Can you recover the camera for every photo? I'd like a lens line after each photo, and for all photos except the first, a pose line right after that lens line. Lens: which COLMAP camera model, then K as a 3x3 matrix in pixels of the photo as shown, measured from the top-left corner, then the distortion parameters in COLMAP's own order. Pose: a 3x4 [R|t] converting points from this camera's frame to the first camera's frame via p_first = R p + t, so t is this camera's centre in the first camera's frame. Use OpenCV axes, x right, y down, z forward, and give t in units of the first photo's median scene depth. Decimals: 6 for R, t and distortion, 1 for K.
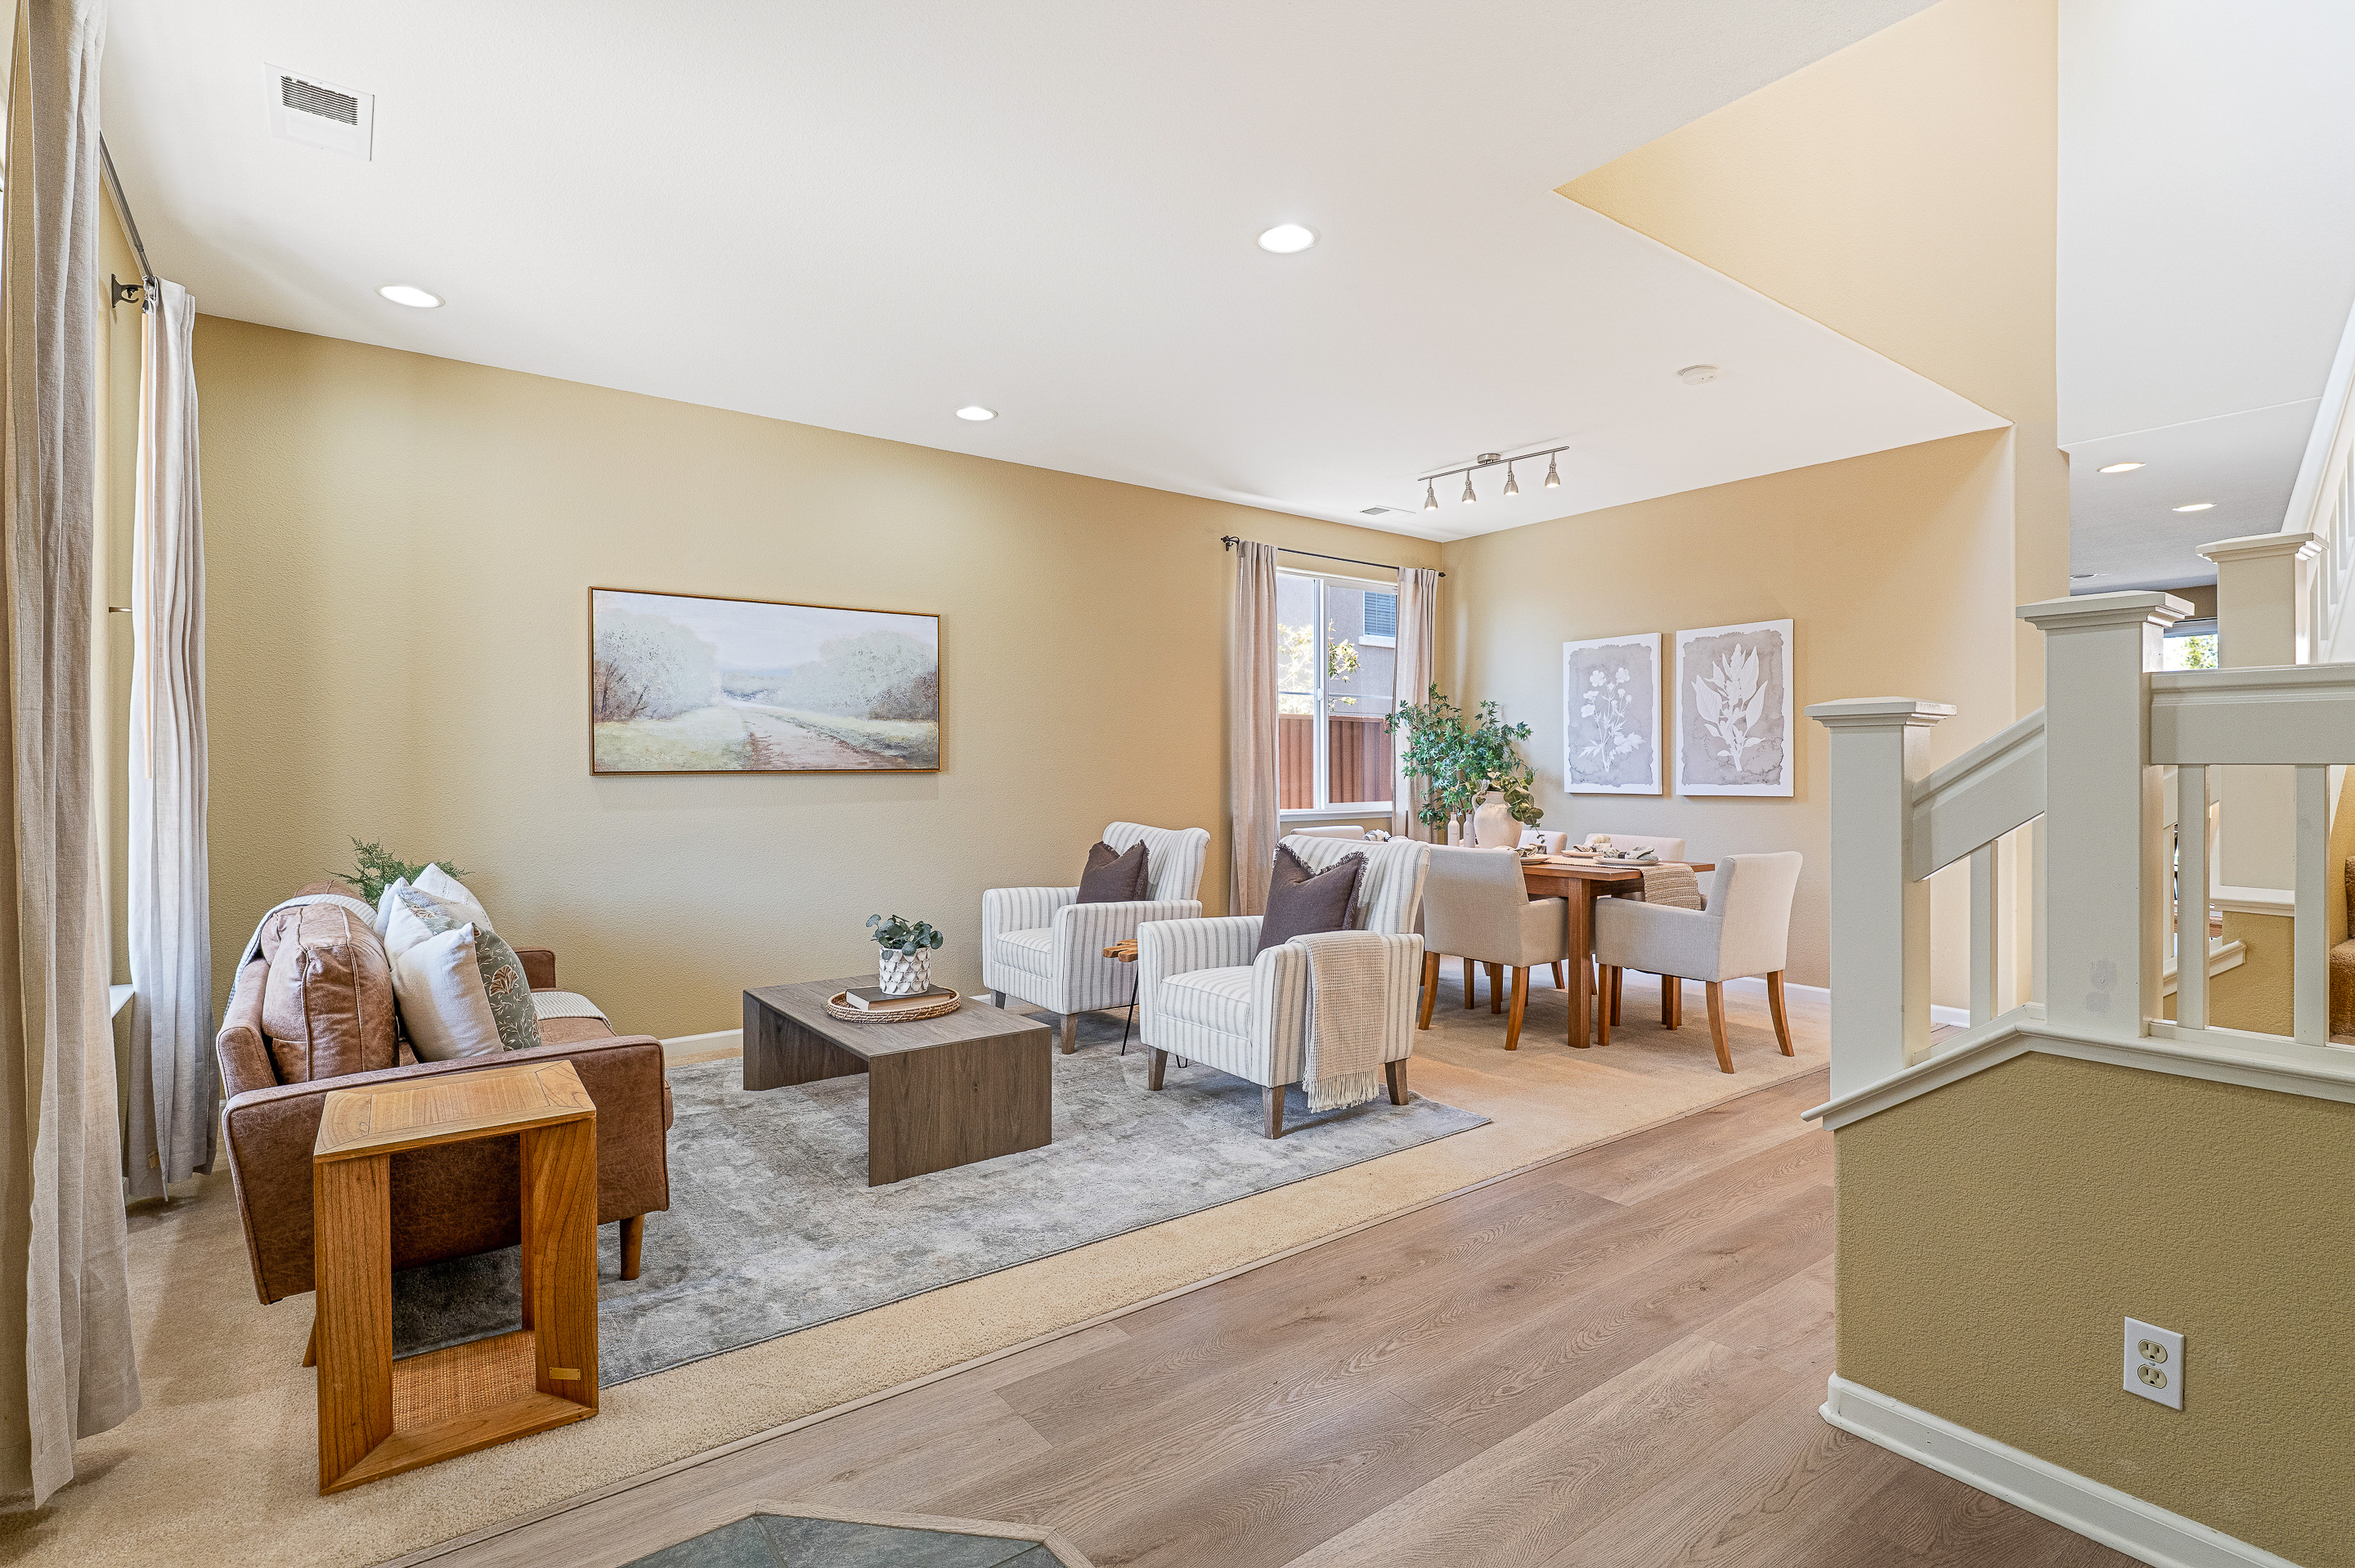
lens RADIAL K [[1114.5, 0, 1174.2], [0, 1114.5, 775.3], [0, 0, 1]] dist [0.006046, -0.000397]
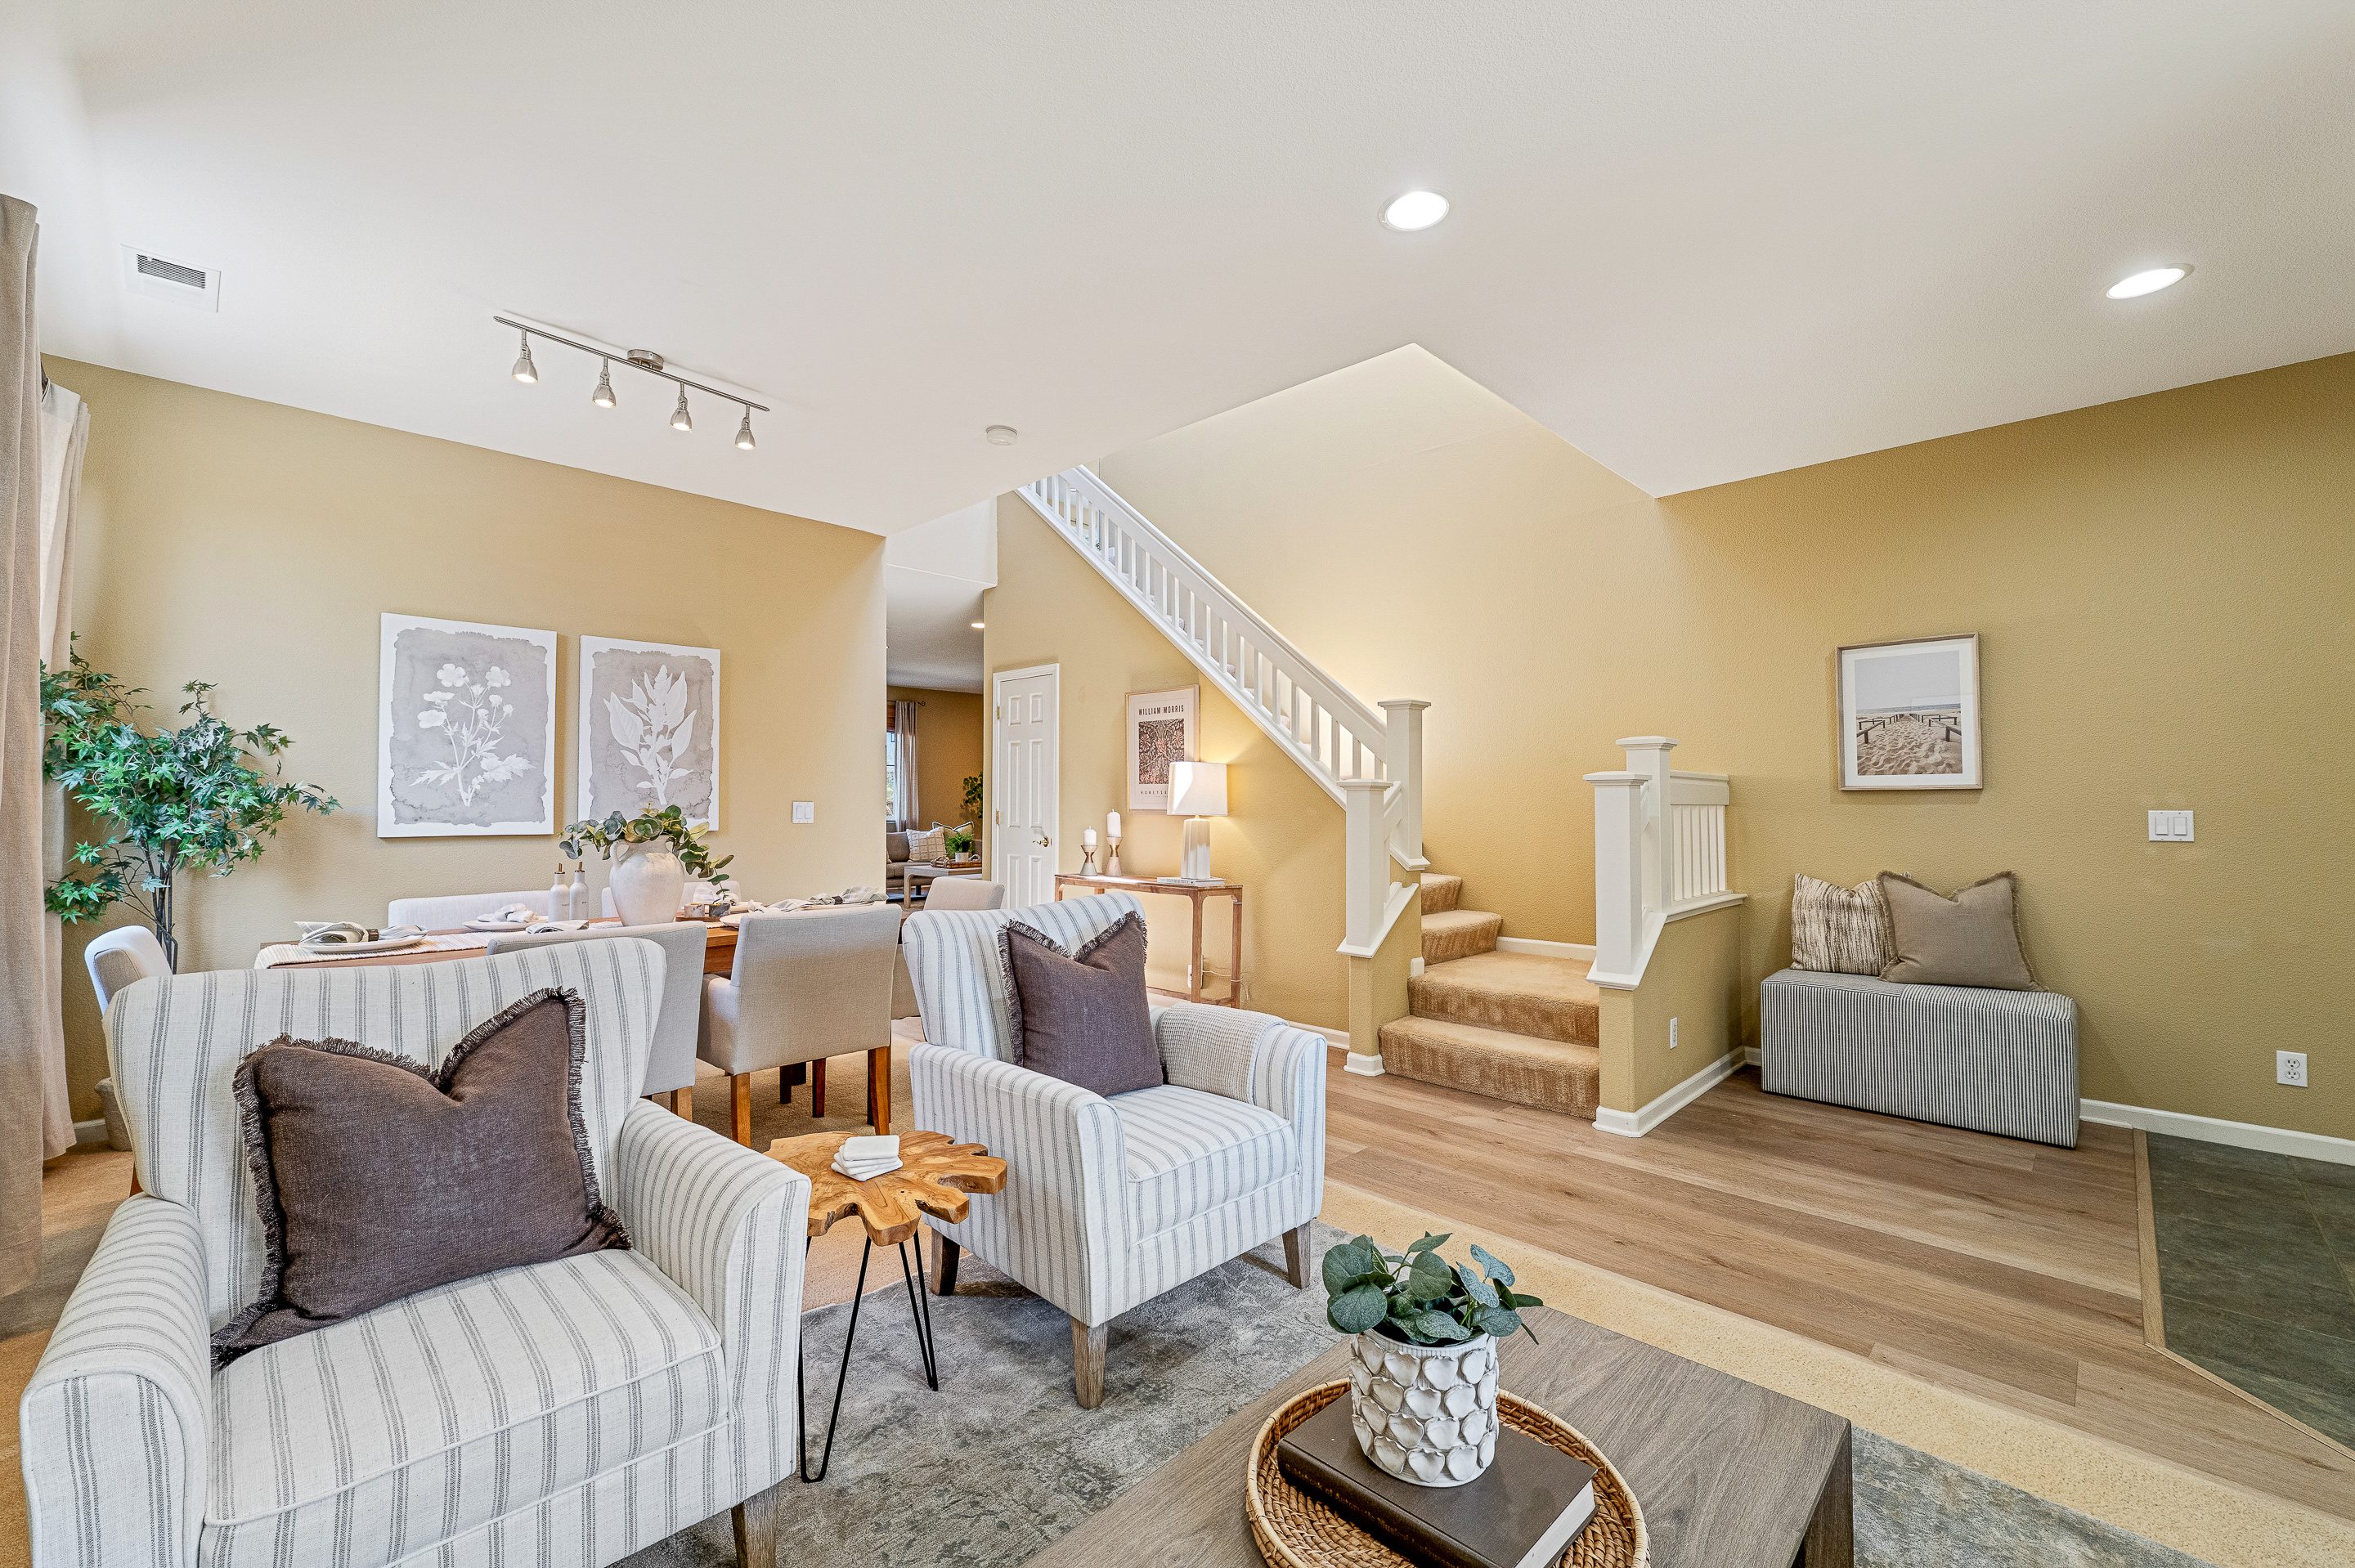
lens RADIAL K [[965.0, 0, 1171.9], [0, 965.0, 787.1], [0, 0, 1]] dist [0.005668, -0.000415]
pose [[-0.161828, 0.011652, 0.986750, -0.437546], [0.001335, 0.999932, -0.011589, -0.011014], [-0.986818, -0.000558, -0.161833, 0.929439]]
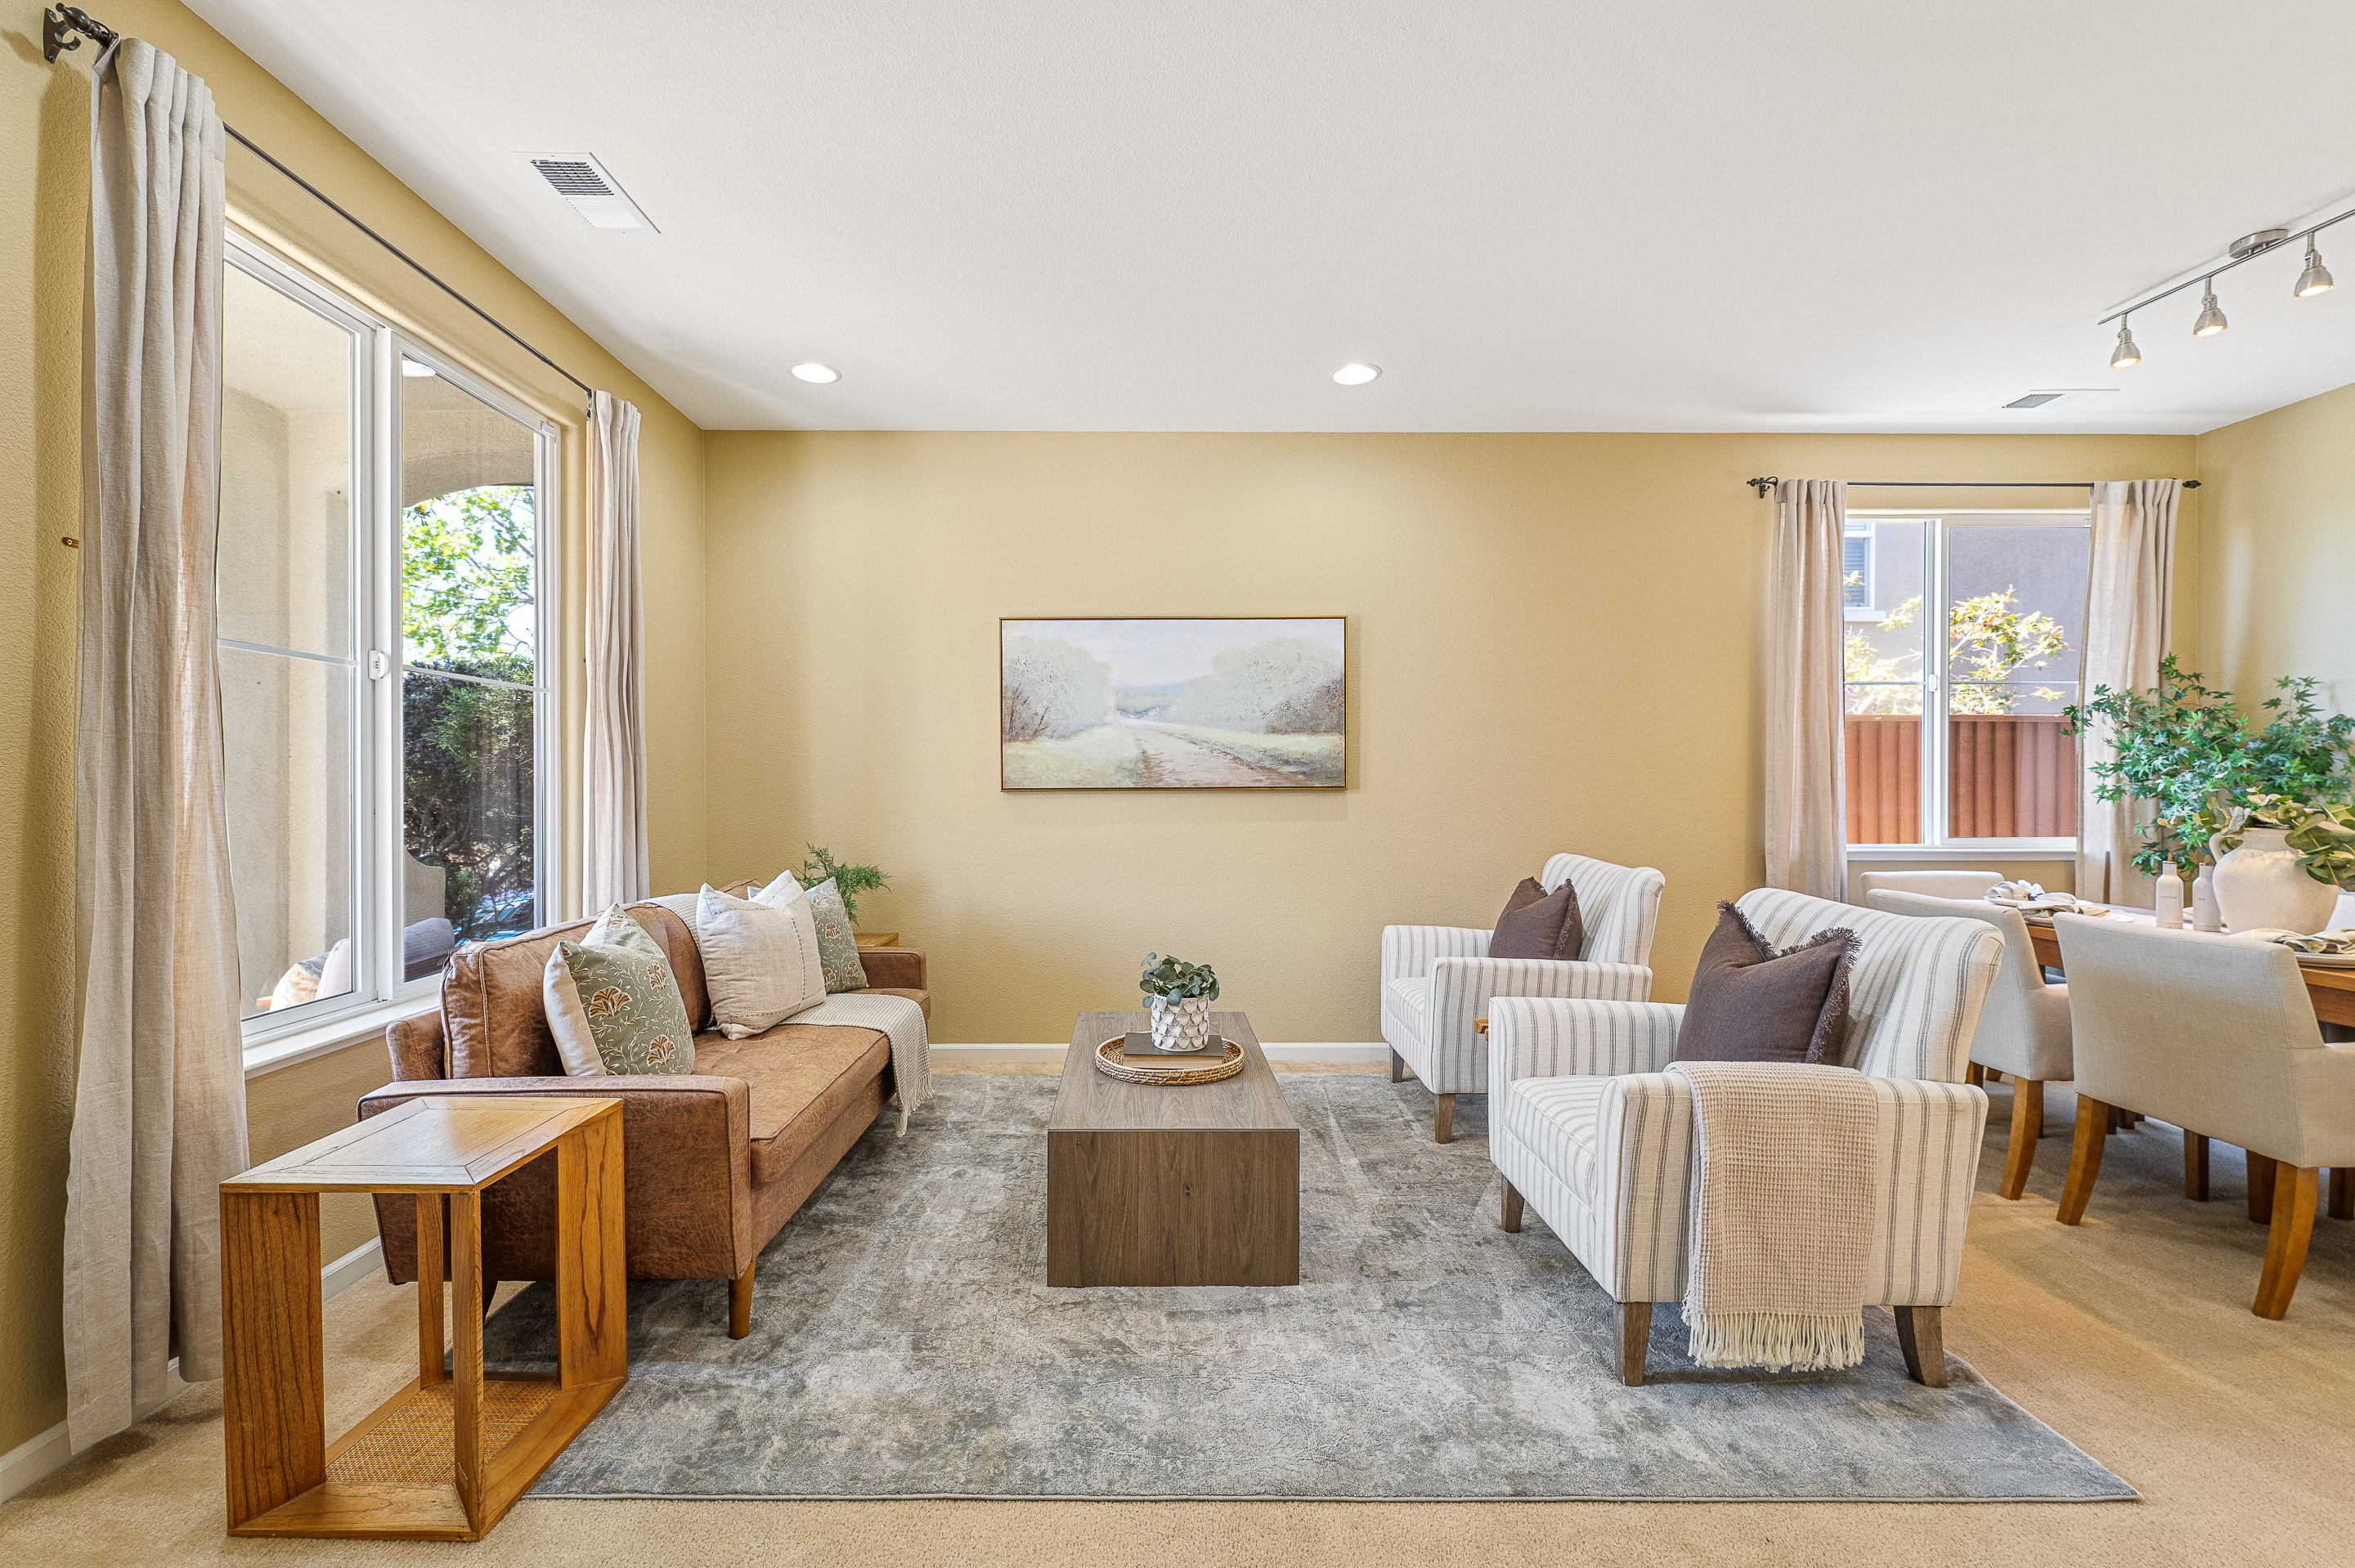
lens RADIAL K [[965.0, 0, 1166.4], [0, 965.0, 796.2], [0, 0, 1]] dist [0.005668, -0.000415]
pose [[0.805856, 0.007913, -0.592059, 0.155693], [-0.005589, 0.999968, 0.005757, -0.002031], [0.592085, -0.001331, 0.805874, 0.325258]]
